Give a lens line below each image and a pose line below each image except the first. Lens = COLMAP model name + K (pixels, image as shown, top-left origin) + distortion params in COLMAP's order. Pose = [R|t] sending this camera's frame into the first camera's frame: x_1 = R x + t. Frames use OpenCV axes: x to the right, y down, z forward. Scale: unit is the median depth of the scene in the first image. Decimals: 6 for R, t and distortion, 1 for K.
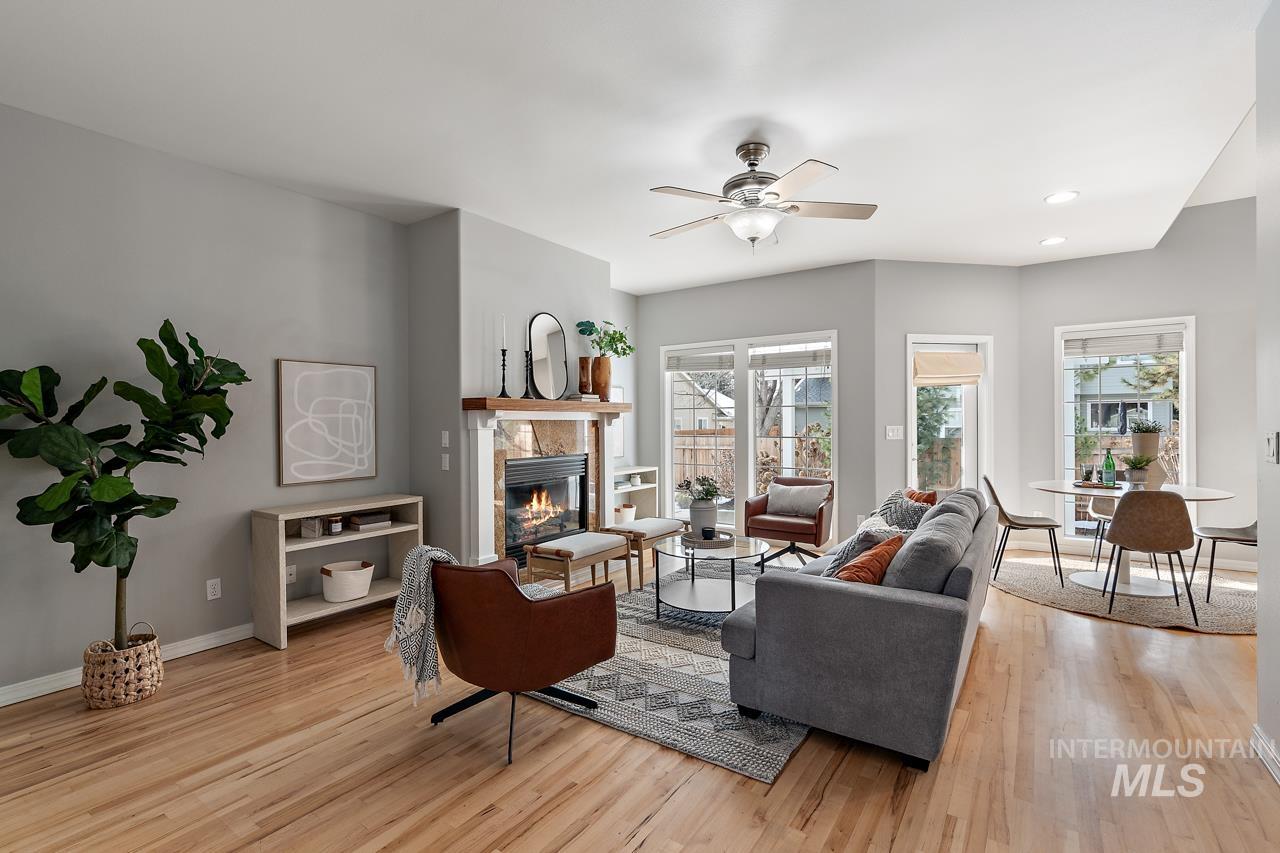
lens RADIAL K [[582.3, 0, 639.1], [0, 582.3, 415.7], [0, 0, 1]] dist [-0.006617, 0.000749]
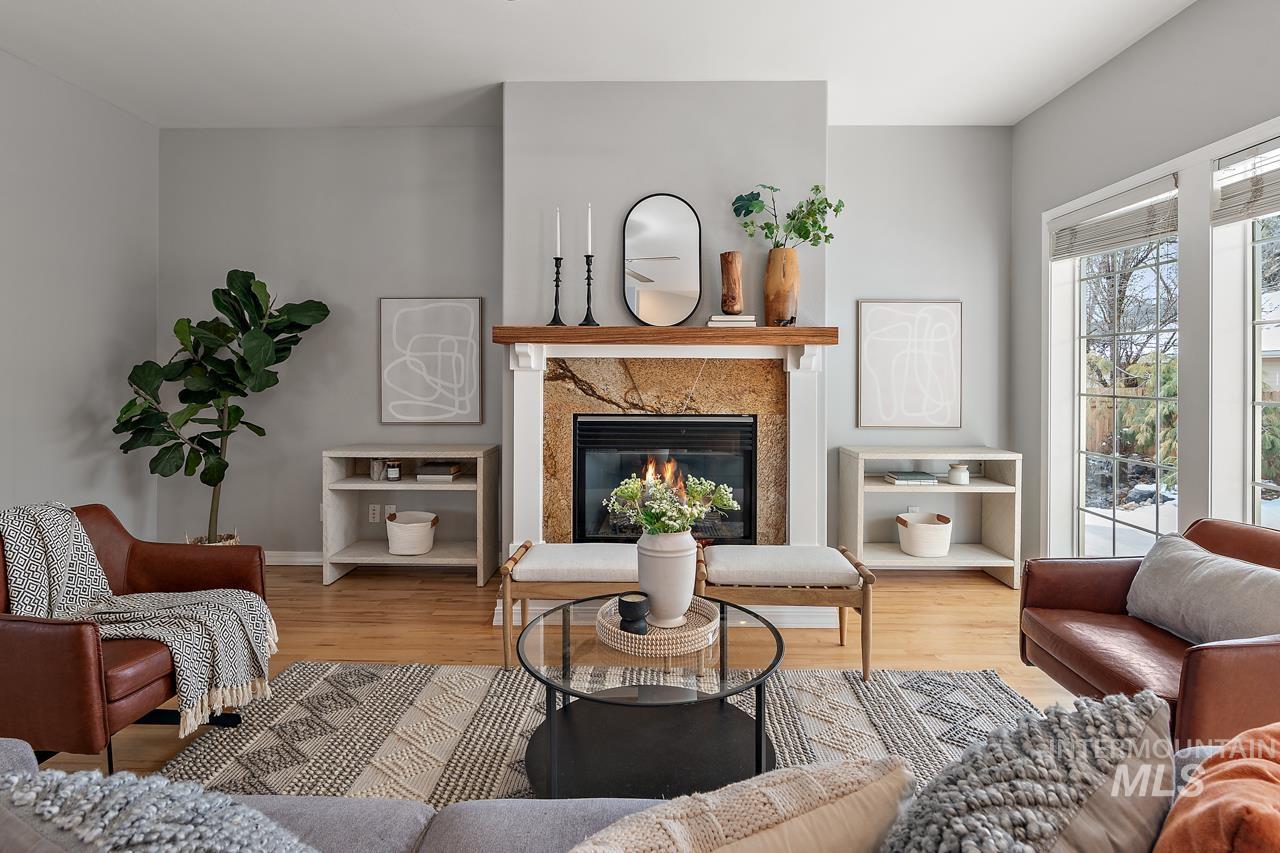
lens RADIAL K [[629.7, 0, 641.2], [0, 629.7, 370.0], [0, 0, 1]] dist [-0.004710, -0.000052]
pose [[0.557580, 0.006244, -0.830100, 0.480166], [0.000739, 0.999968, 0.008018, 0.017243], [0.830123, -0.005084, 0.557557, 0.684104]]
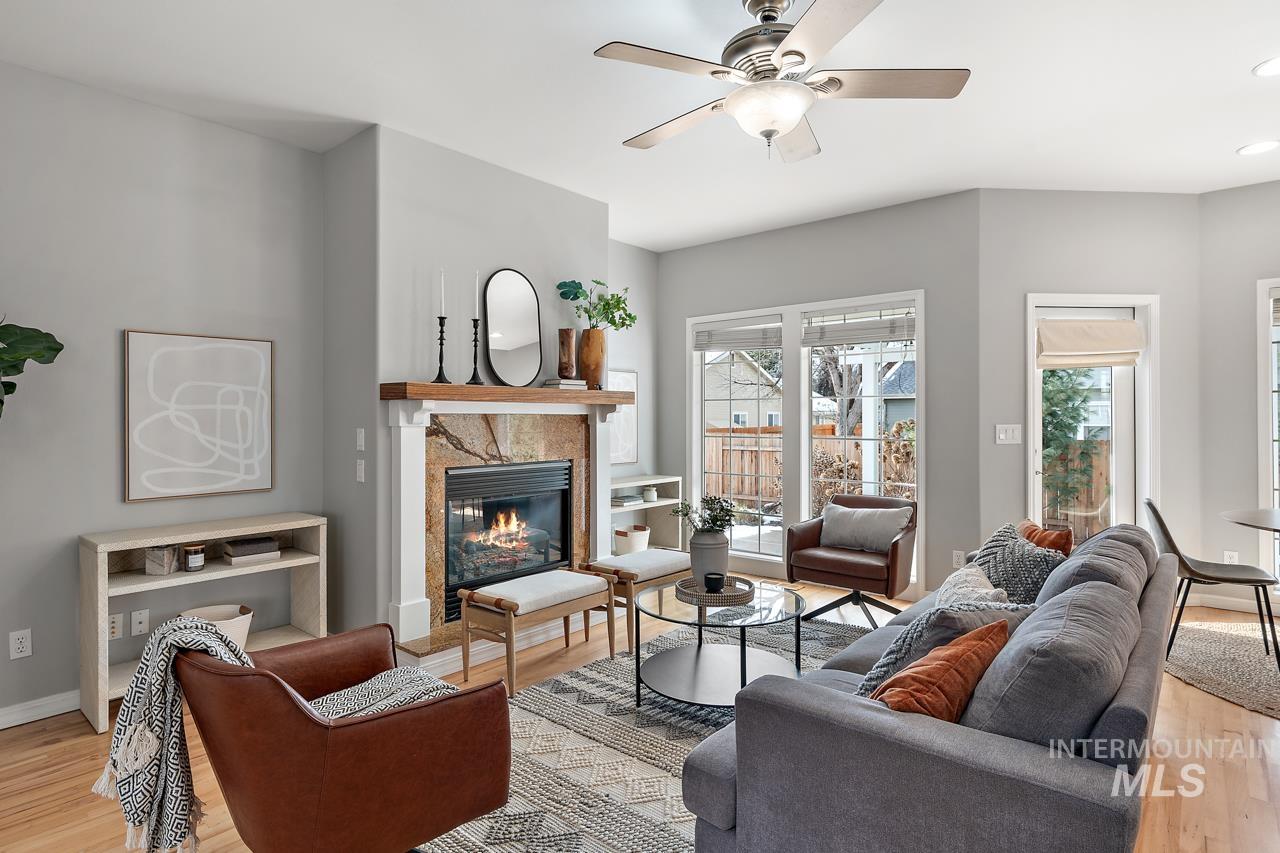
lens RADIAL K [[673.9, 0, 634.9], [0, 673.9, 405.9], [0, 0, 1]] dist [-0.001938, 0.000951]
pose [[0.994671, 0.003151, -0.103055, 0.099519], [-0.003734, 0.999978, -0.005469, 0.001281], [0.103035, 0.005824, 0.994661, 0.193648]]
